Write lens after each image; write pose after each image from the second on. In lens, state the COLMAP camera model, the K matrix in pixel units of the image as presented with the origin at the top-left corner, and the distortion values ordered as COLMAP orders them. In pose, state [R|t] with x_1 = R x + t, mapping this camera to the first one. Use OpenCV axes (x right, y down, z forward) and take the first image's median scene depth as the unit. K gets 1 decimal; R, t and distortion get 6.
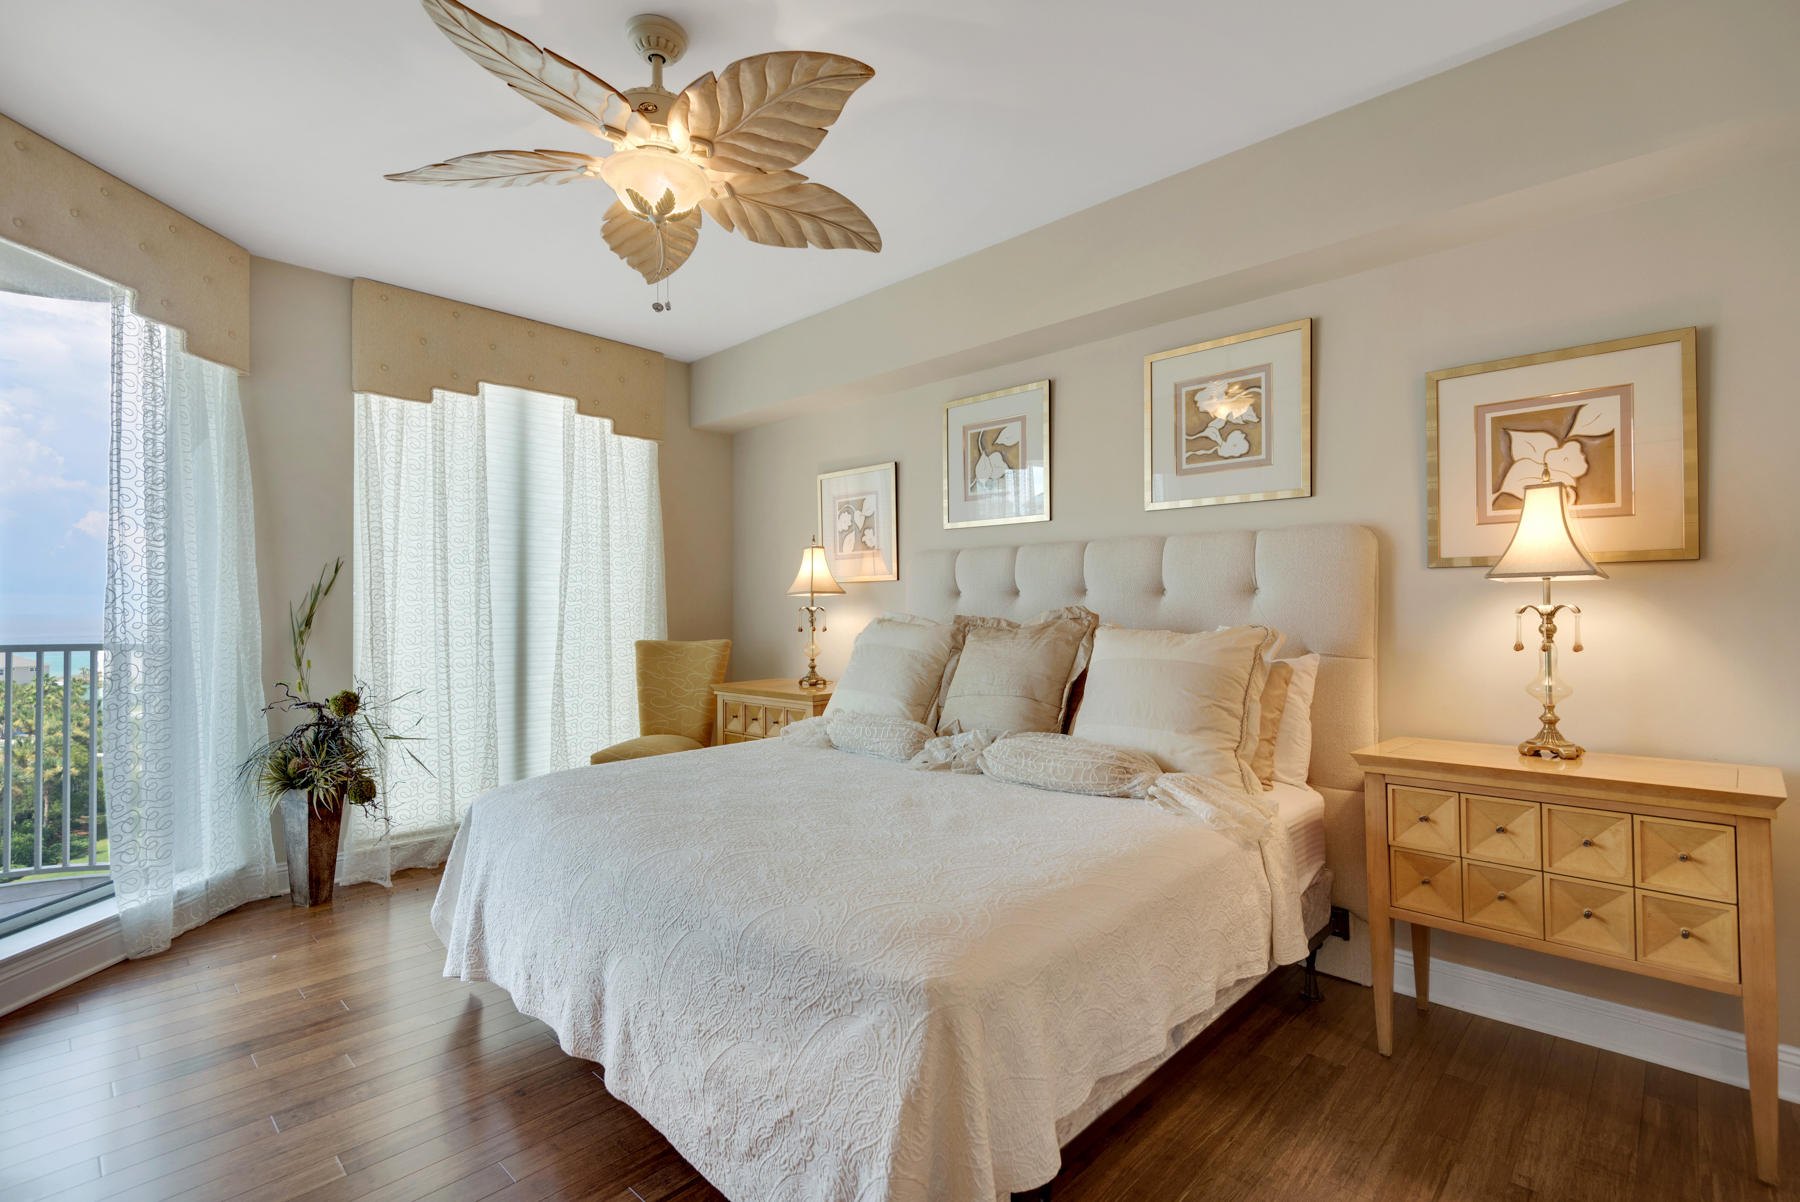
lens RADIAL K [[794.5, 0, 900.0], [0, 794.5, 601.0], [0, 0, 1]] dist [-0.030126, -0.000293]
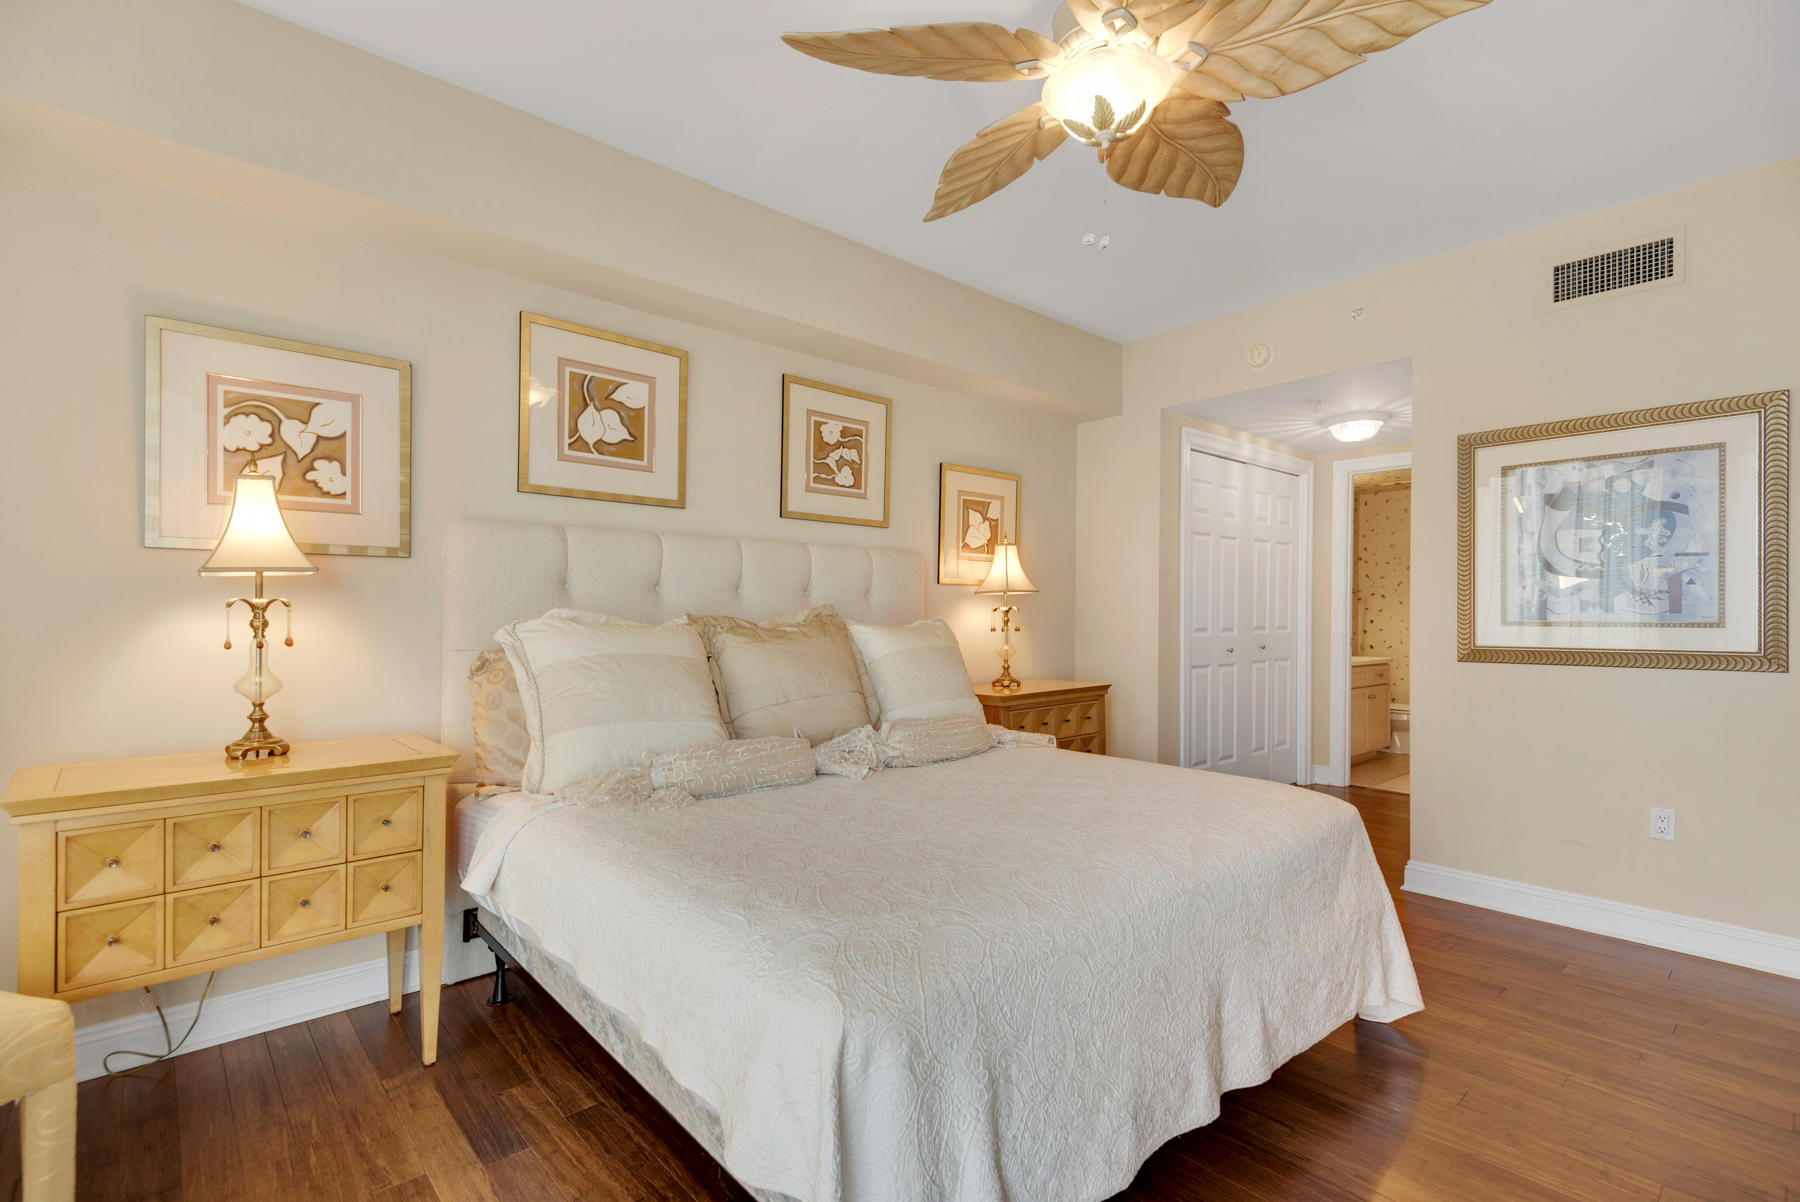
lens RADIAL K [[837.3, 0, 904.3], [0, 837.3, 607.8], [0, 0, 1]] dist [-0.000310, -0.000012]
pose [[0.054489, 0.001023, 0.998514, -0.605253], [-0.018958, 0.999820, 0.000011, 0.005509], [-0.998334, -0.018931, 0.054499, 0.560204]]
